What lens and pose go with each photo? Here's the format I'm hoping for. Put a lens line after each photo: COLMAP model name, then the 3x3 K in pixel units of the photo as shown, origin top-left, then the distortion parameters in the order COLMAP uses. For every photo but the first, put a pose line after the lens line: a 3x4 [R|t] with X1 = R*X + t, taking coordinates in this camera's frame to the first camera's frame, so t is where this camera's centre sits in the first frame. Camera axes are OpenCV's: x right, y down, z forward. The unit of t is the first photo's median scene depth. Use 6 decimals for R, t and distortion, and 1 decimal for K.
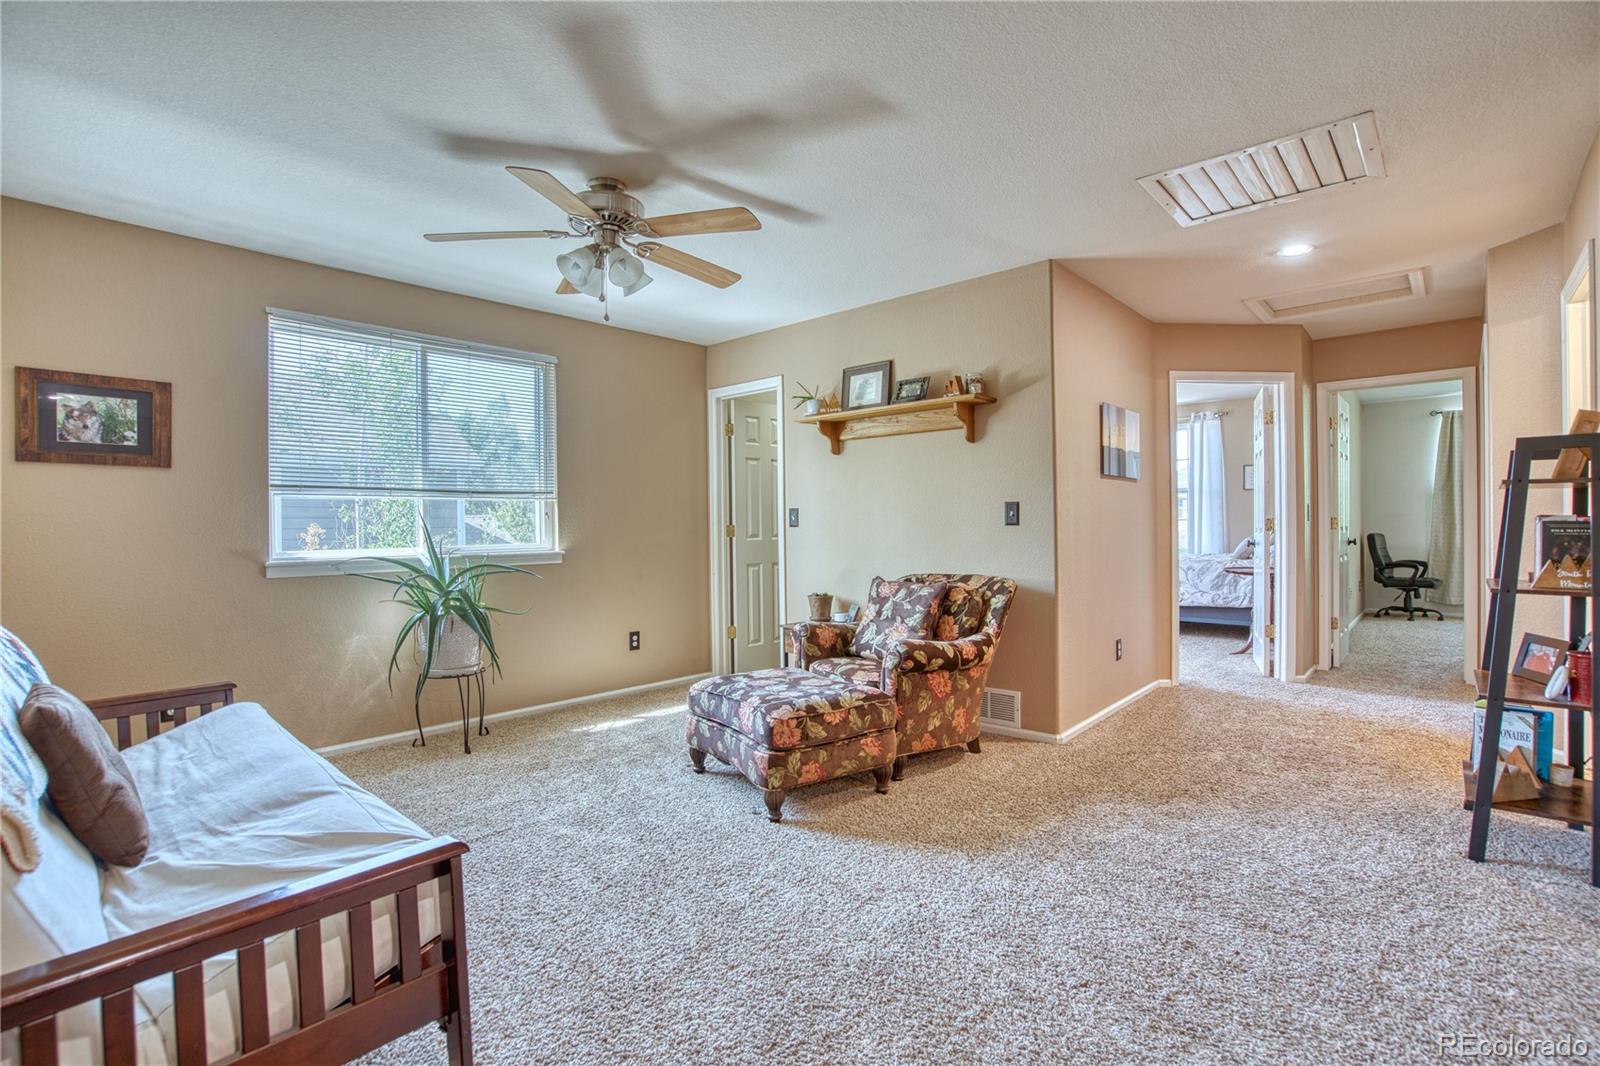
lens RADIAL K [[727.8, 0, 800.1], [0, 727.8, 527.9], [0, 0, 1]] dist [-0.051914, 0.018849]
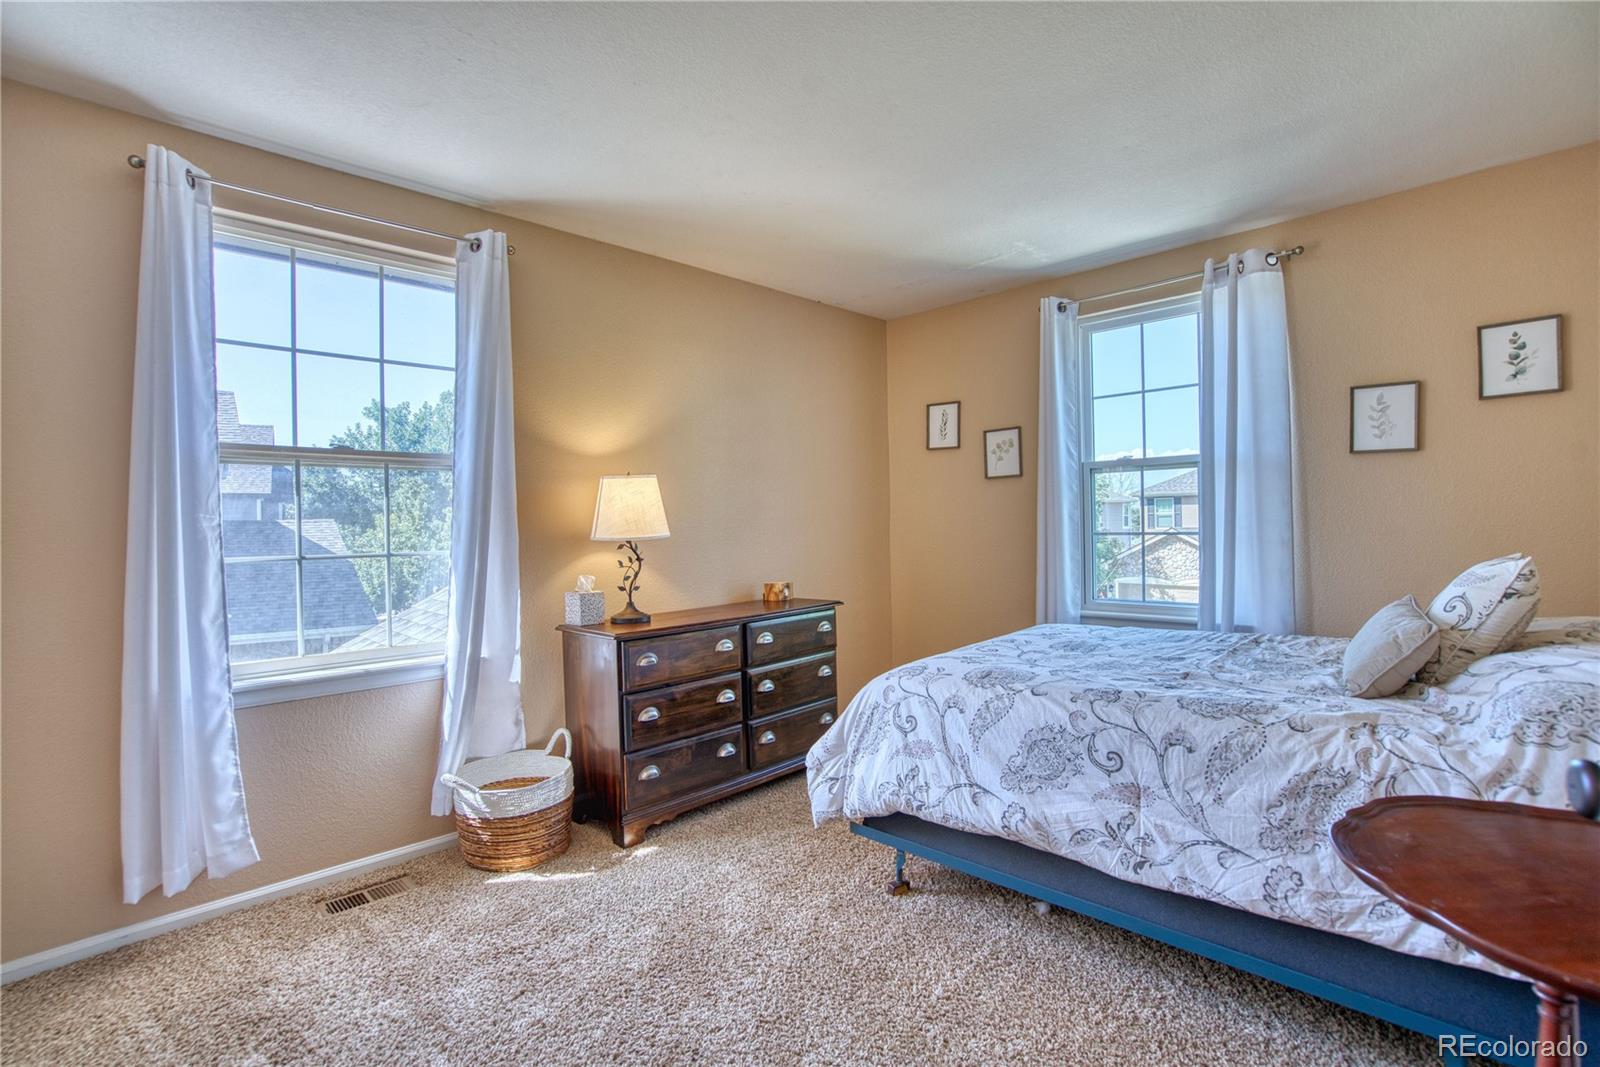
lens RADIAL K [[727.8, 0, 800.1], [0, 727.8, 528.4], [0, 0, 1]] dist [-0.051914, 0.018849]
pose [[0.998853, -0.000489, -0.047874, 0.429283], [-0.000008, 0.999946, -0.010368, -0.013901], [0.047877, 0.010356, 0.998800, 0.752343]]
